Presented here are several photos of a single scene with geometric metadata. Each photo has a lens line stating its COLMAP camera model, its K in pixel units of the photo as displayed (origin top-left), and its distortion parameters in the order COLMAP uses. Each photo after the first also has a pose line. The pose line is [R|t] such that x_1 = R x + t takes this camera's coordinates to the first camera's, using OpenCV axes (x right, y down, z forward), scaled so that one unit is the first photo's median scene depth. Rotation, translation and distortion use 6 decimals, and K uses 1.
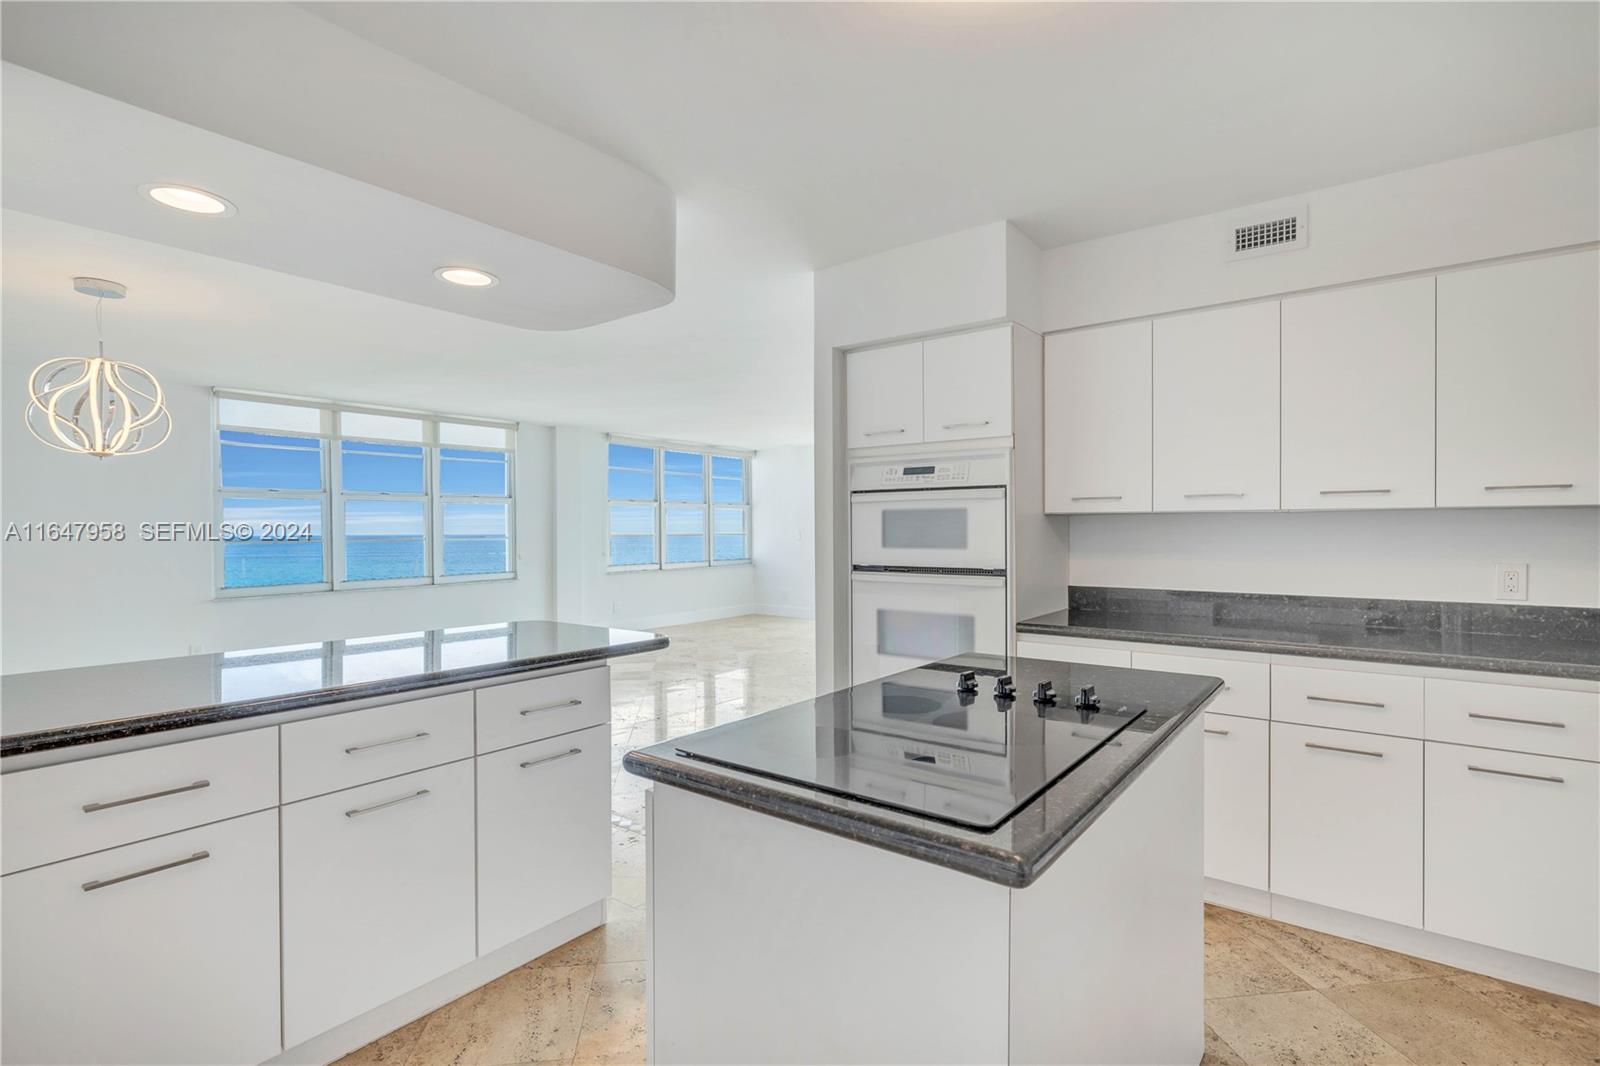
lens RADIAL K [[751.0, 0, 798.1], [0, 751.0, 549.1], [0, 0, 1]] dist [-0.007751, 0.000522]
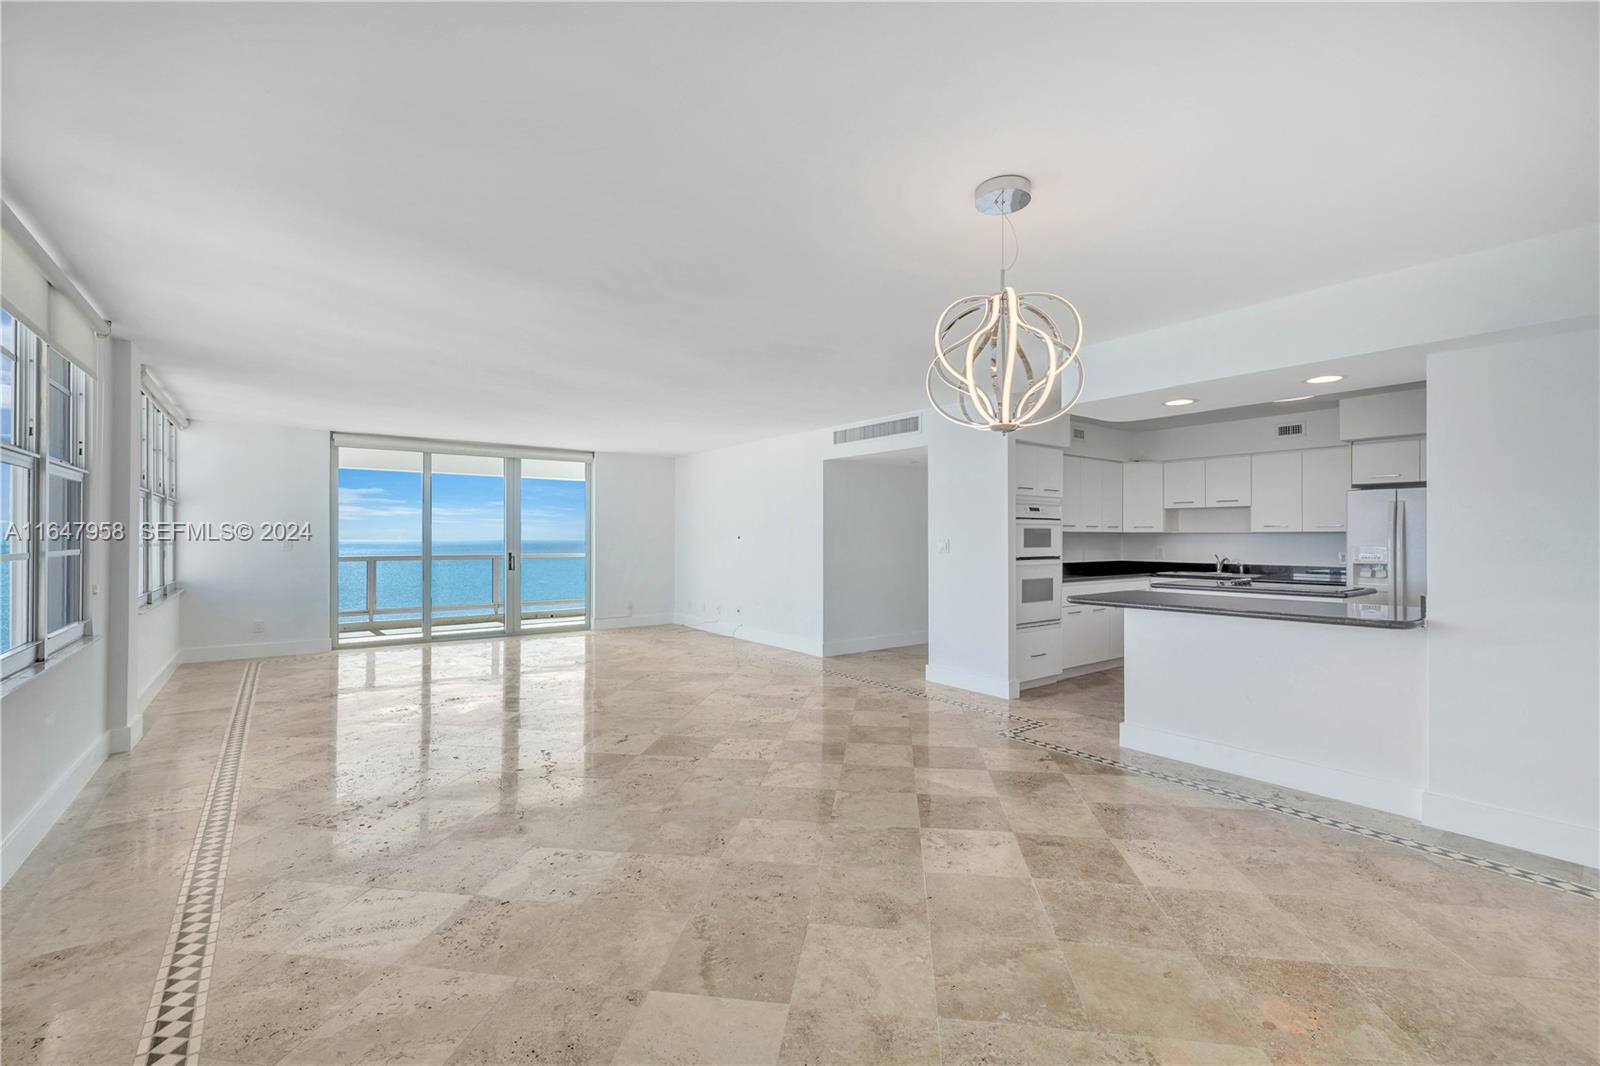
lens RADIAL K [[684.7, 0, 797.9], [0, 684.7, 536.5], [0, 0, 1]] dist [0.003452, 0.000113]
pose [[0.259782, 0.007858, 0.965635, -1.618658], [0.022237, 0.999653, -0.014117, -0.018181], [-0.965411, 0.025140, 0.259517, 1.035290]]
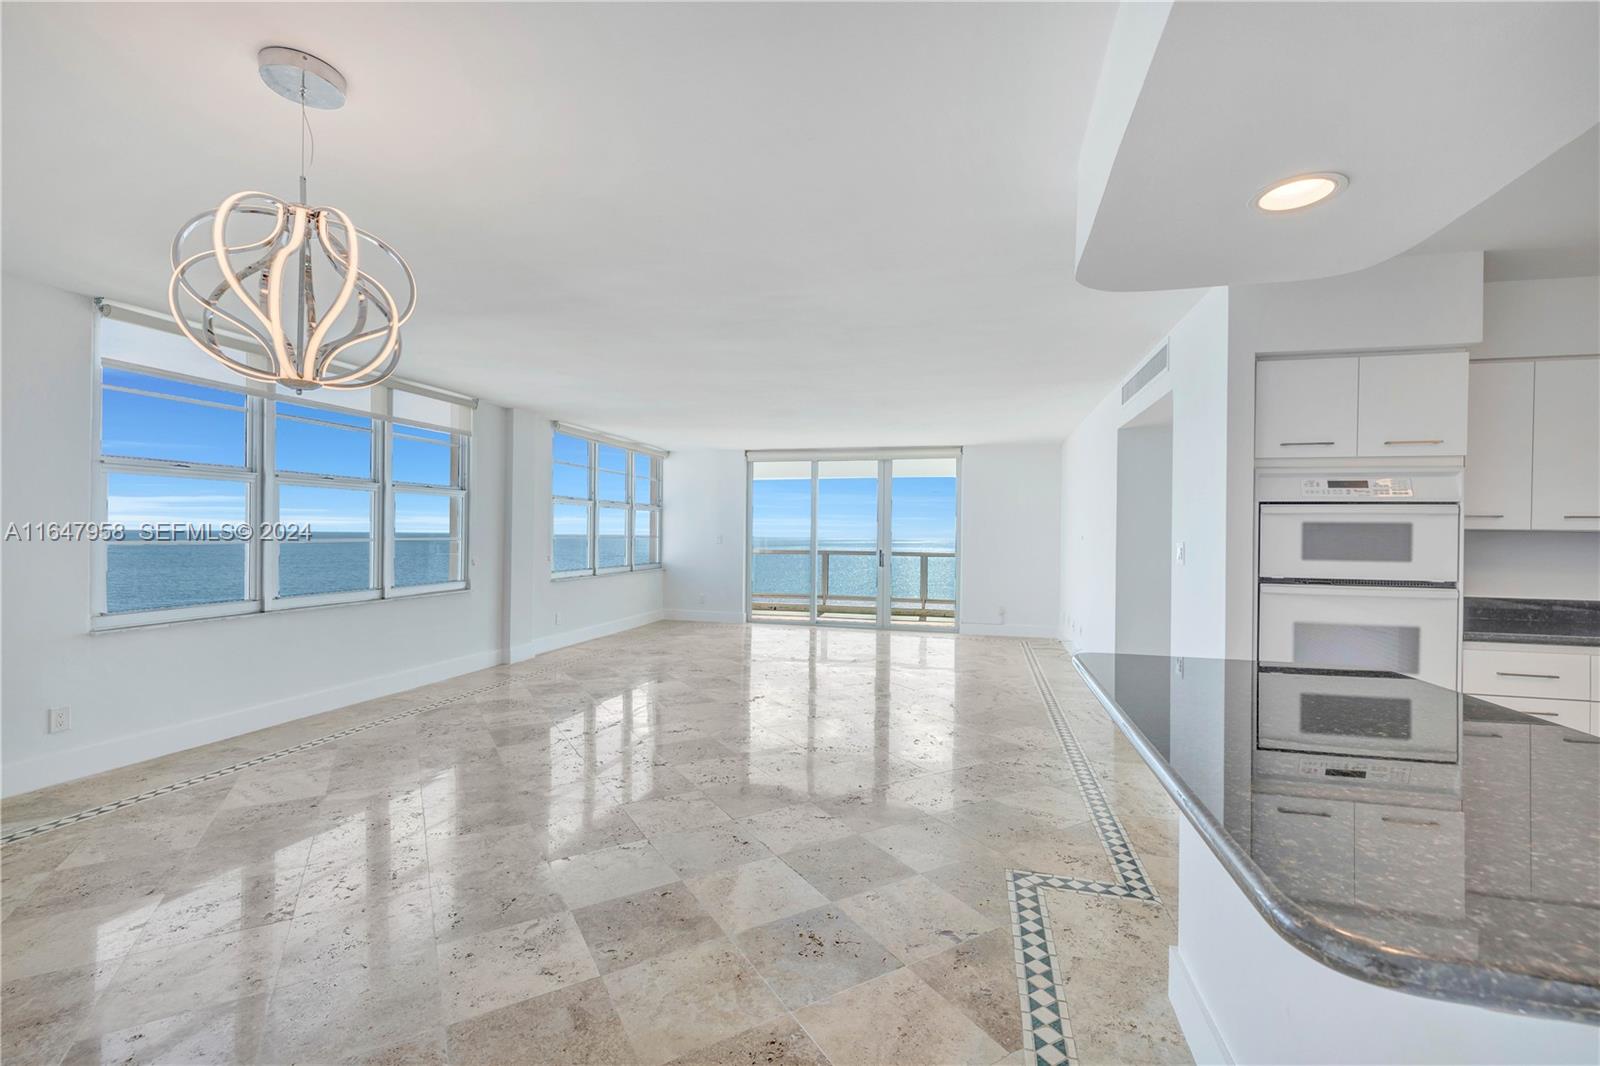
lens RADIAL K [[684.7, 0, 796.4], [0, 684.7, 527.4], [0, 0, 1]] dist [0.003452, 0.000113]
pose [[0.920650, 0.020445, 0.389854, -0.796966], [-0.007121, 0.999341, -0.035592, -0.007963], [-0.390325, 0.029992, 0.920189, 0.405850]]
